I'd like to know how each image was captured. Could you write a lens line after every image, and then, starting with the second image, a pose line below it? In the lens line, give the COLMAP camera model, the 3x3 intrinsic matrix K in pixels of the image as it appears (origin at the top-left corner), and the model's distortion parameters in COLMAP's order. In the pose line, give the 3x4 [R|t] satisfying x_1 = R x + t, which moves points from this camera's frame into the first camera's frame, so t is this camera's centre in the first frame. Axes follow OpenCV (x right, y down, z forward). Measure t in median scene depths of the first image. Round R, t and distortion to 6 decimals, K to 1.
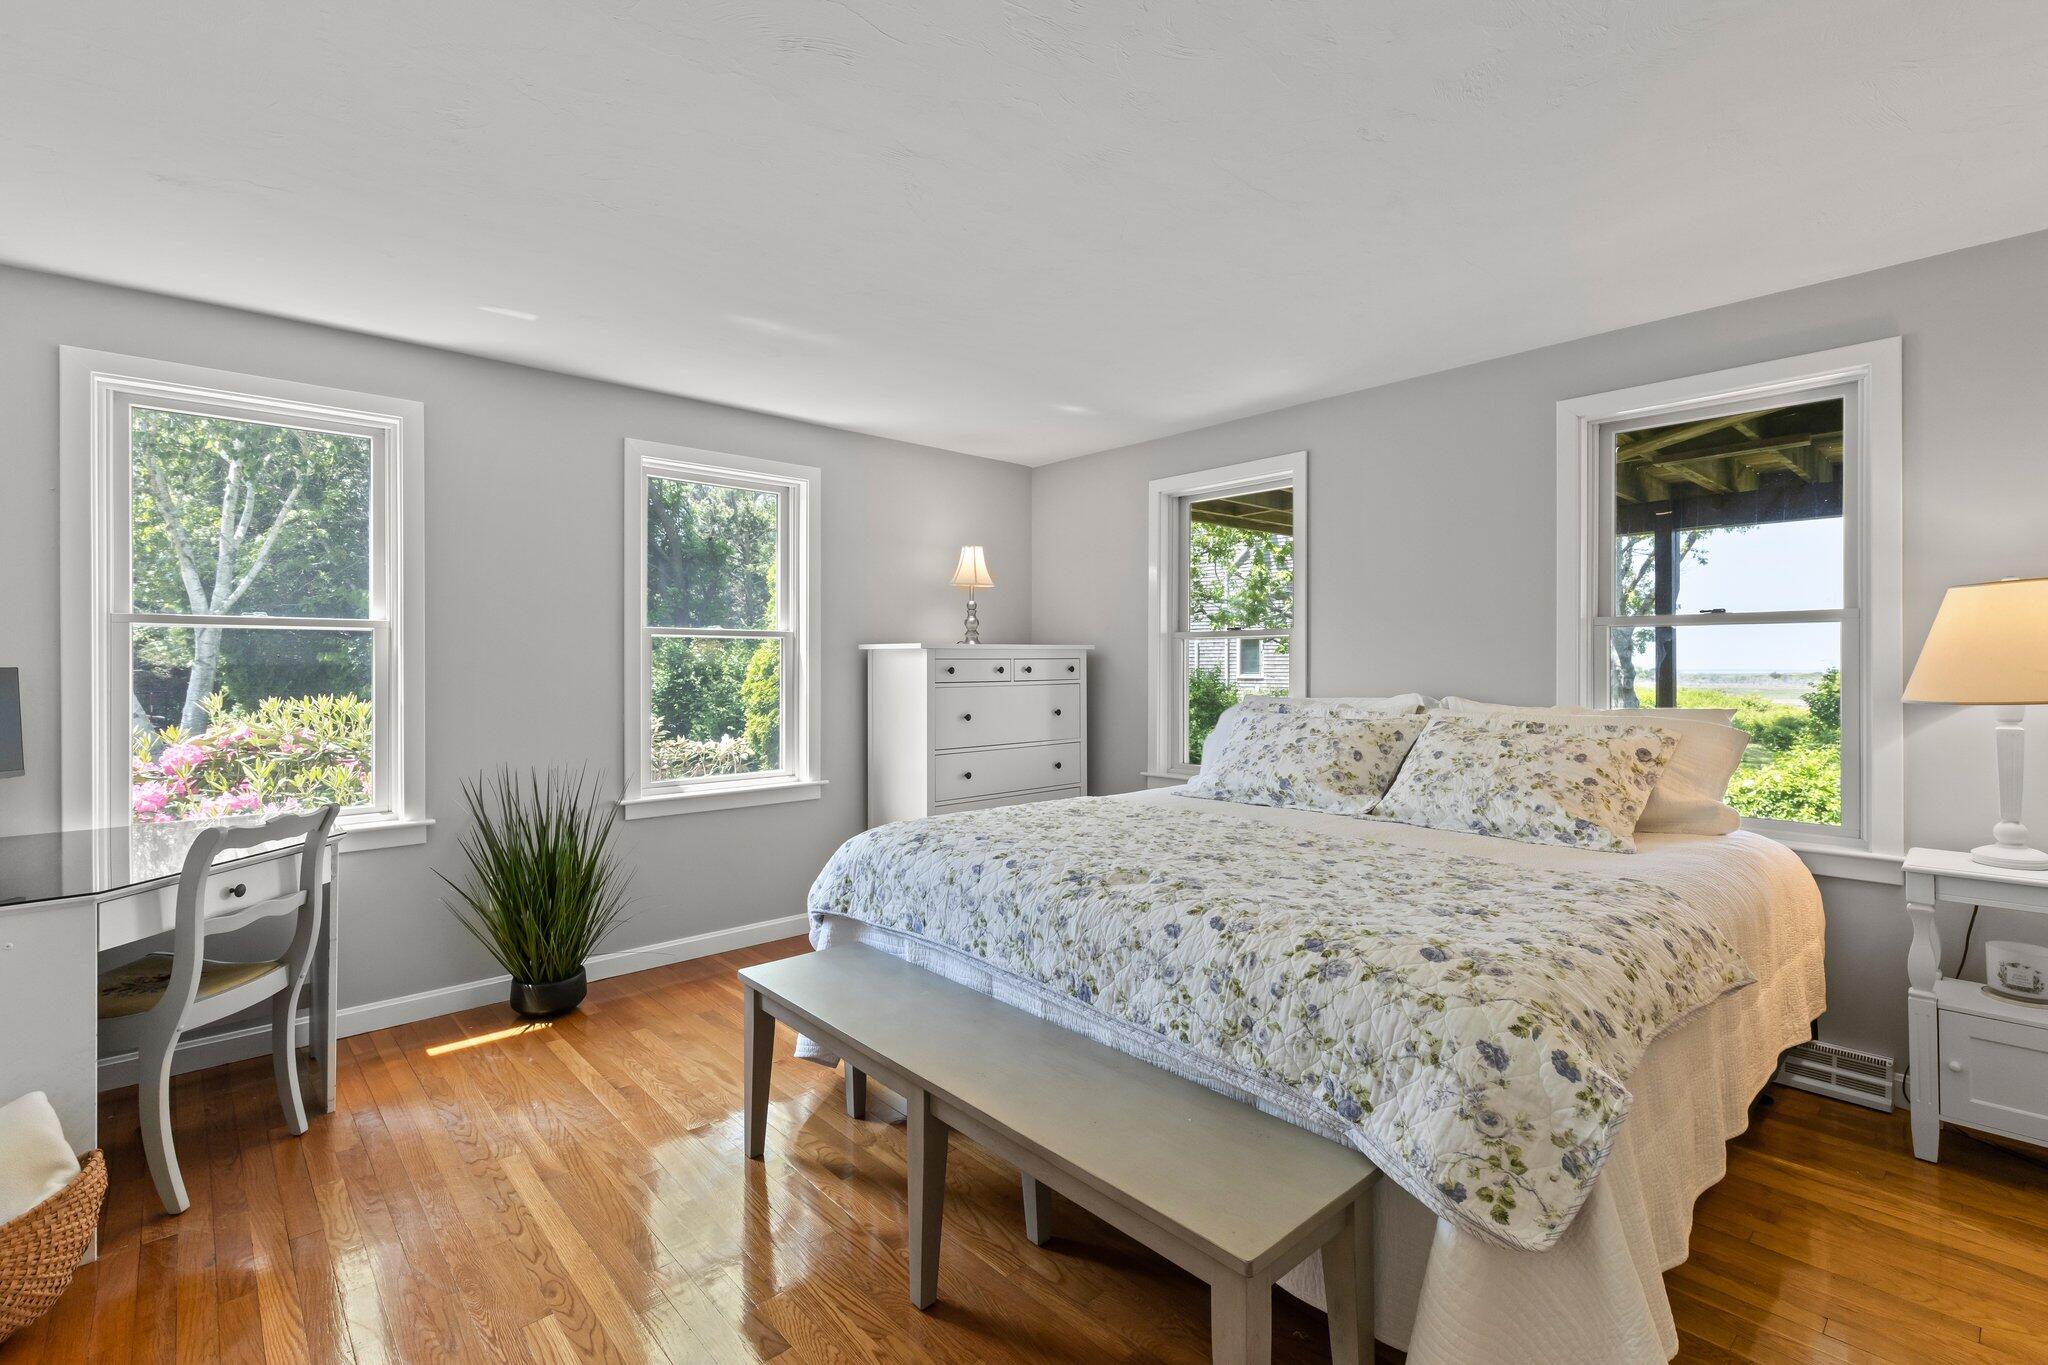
lens RADIAL K [[900.6, 0, 1018.2], [0, 900.6, 646.8], [0, 0, 1]] dist [-0.000445, -0.000229]
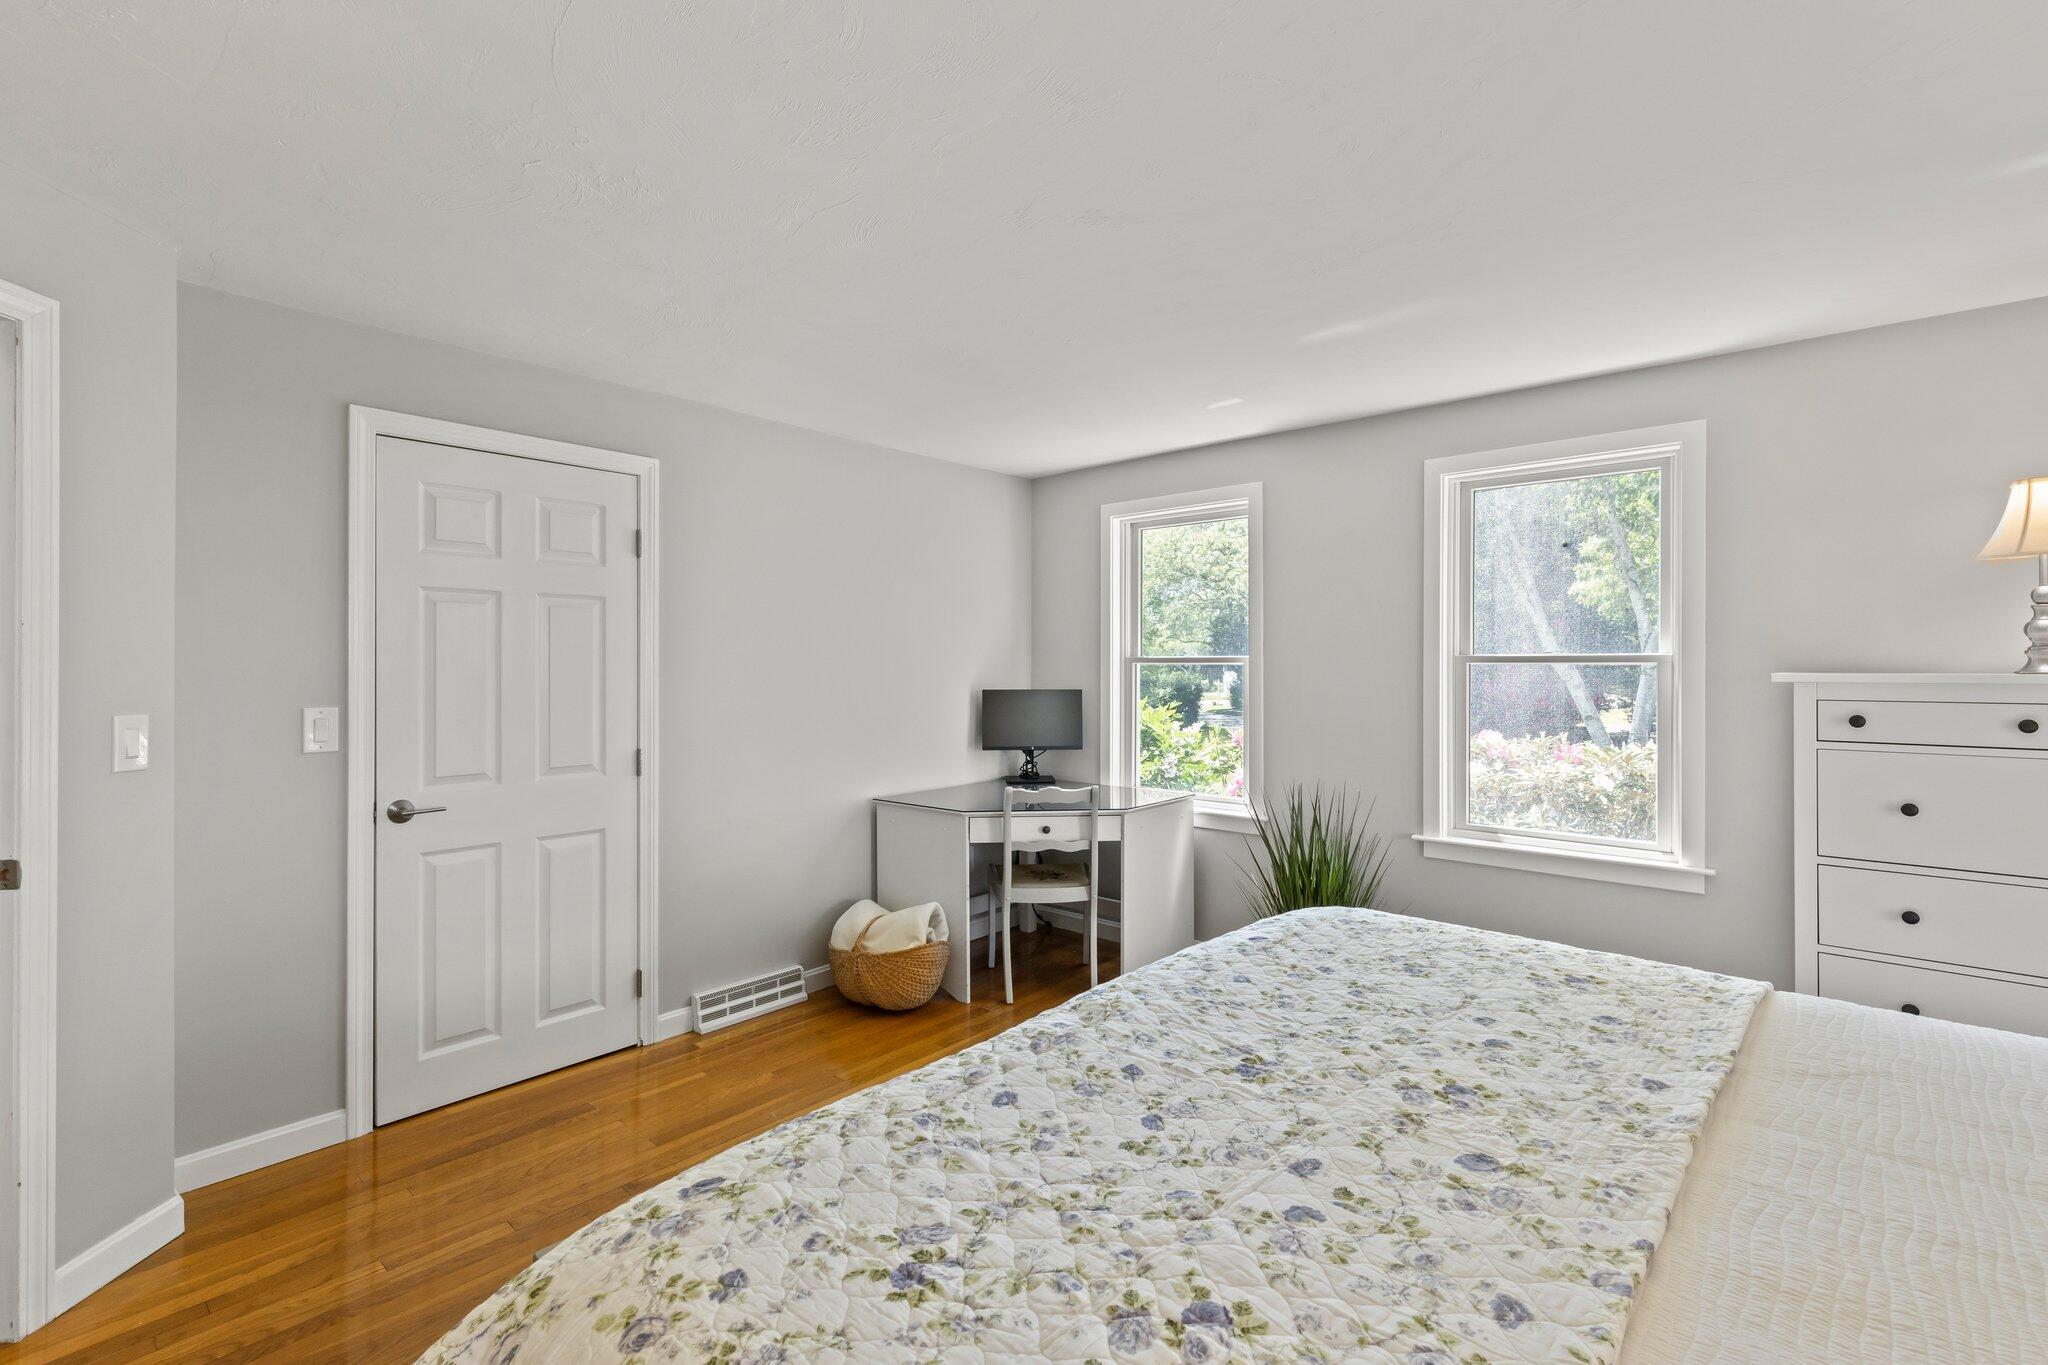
lens RADIAL K [[933.5, 0, 1029.1], [0, 933.5, 677.5], [0, 0, 1]] dist [0.012622, -0.000563]
pose [[0.103545, -0.003071, -0.994620, 0.505158], [-0.002885, 0.999990, -0.003388, 0.003115], [0.994621, 0.003220, 0.103535, 0.465367]]
